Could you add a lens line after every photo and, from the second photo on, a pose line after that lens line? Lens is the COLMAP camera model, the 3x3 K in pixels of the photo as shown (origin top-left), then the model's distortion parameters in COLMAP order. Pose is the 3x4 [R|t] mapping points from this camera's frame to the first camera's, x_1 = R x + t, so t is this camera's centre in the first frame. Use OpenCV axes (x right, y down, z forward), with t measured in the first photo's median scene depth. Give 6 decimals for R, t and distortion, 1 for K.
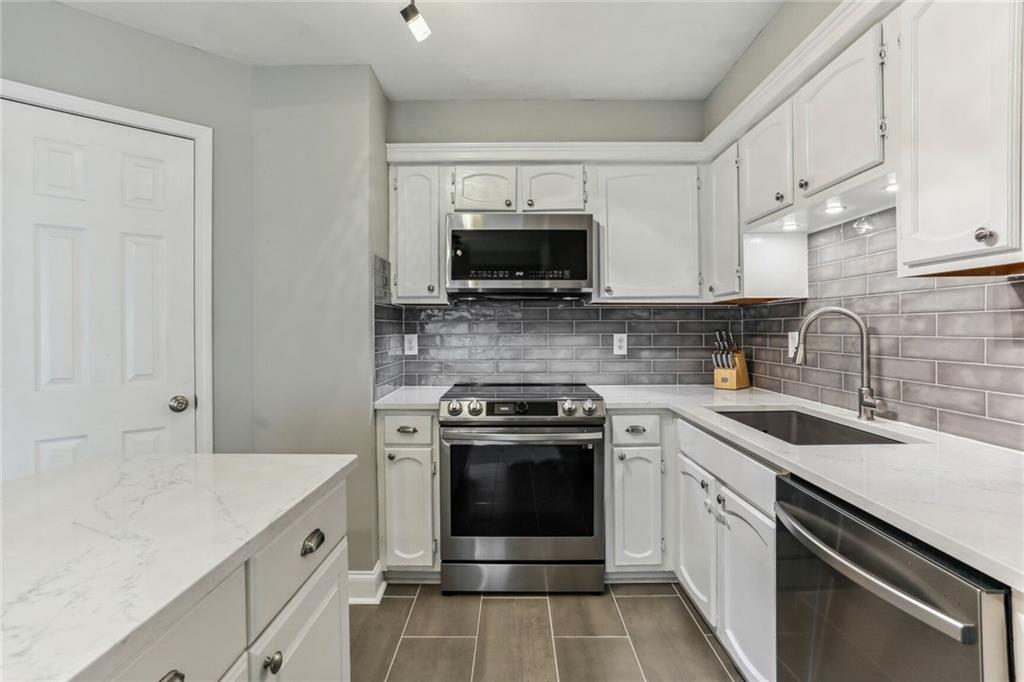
lens RADIAL K [[498.7, 0, 518.6], [0, 498.7, 334.6], [0, 0, 1]] dist [-0.036388, 0.014743]
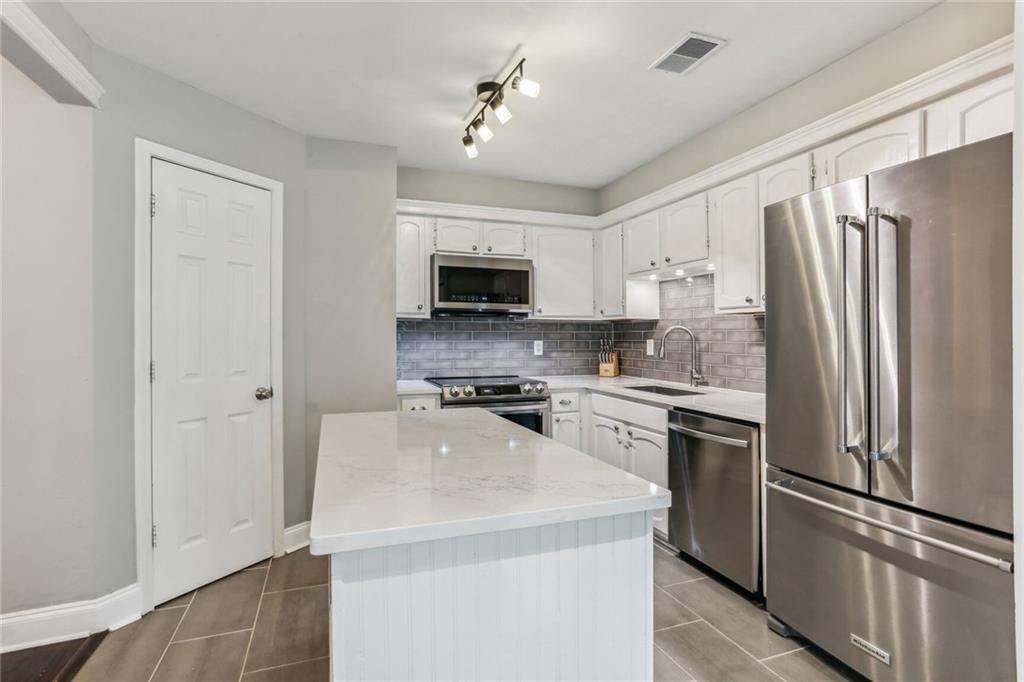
lens RADIAL K [[498.7, 0, 521.3], [0, 498.7, 336.2], [0, 0, 1]] dist [-0.036388, 0.014743]
pose [[0.933663, 0.004407, 0.358126, -0.454885], [-0.000379, 0.999936, -0.011317, 0.002738], [-0.358153, 0.010431, 0.933605, -0.412549]]
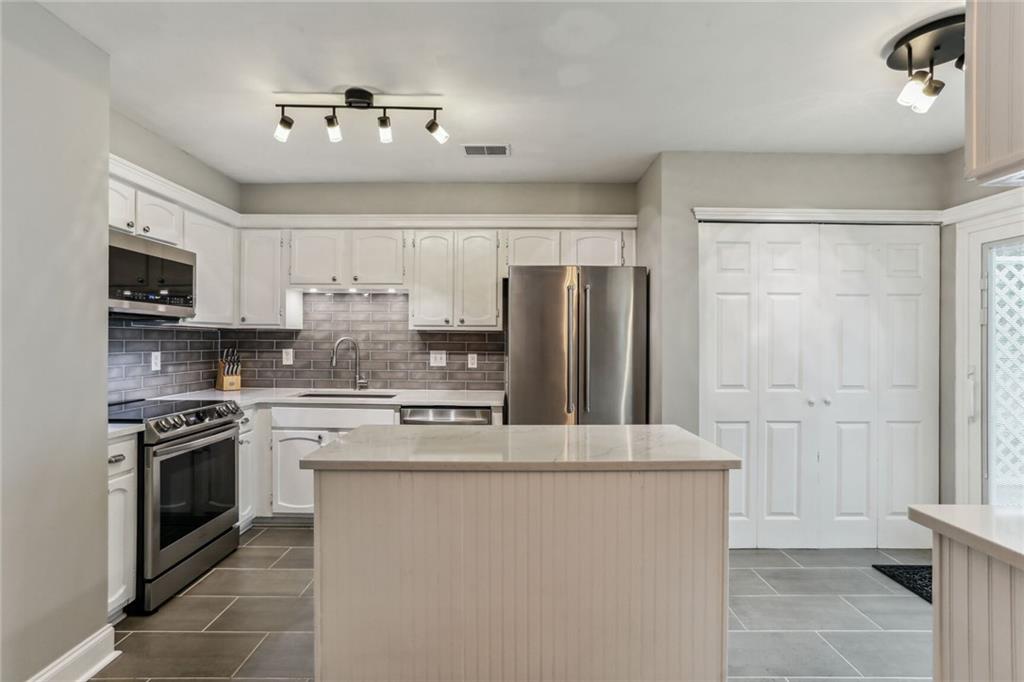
lens RADIAL K [[498.7, 0, 507.8], [0, 498.7, 339.7], [0, 0, 1]] dist [-0.036388, 0.014743]
pose [[0.010287, 0.007250, 0.999921, -1.134139], [0.003942, 0.999966, -0.007291, -0.022383], [-0.999939, 0.004017, 0.010258, 0.254864]]
